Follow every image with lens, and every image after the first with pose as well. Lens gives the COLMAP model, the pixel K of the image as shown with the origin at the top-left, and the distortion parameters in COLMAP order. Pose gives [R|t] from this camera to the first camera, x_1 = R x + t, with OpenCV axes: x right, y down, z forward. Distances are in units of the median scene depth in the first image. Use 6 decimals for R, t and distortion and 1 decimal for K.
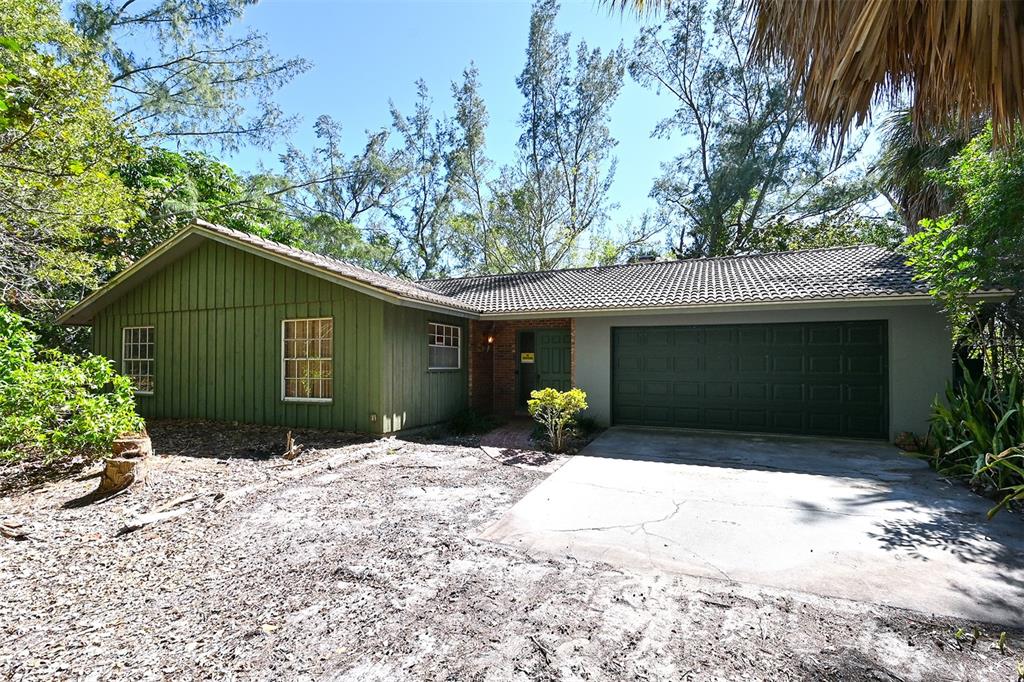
lens RADIAL K [[438.0, 0, 511.1], [0, 438.0, 348.5], [0, 0, 1]] dist [0.005517, -0.000328]
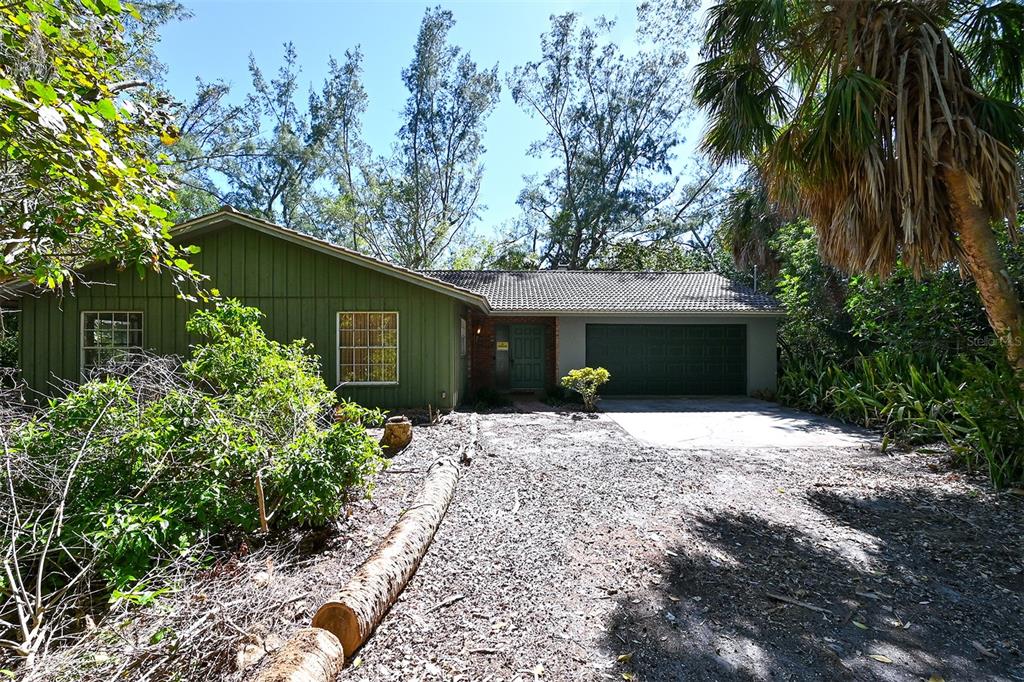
lens RADIAL K [[438.0, 0, 513.6], [0, 438.0, 339.4], [0, 0, 1]] dist [0.005517, -0.000328]
pose [[0.921908, 0.006788, 0.387349, -0.169523], [-0.010020, 0.999930, 0.006325, -0.002391], [-0.387279, -0.009713, 0.921911, -0.058023]]
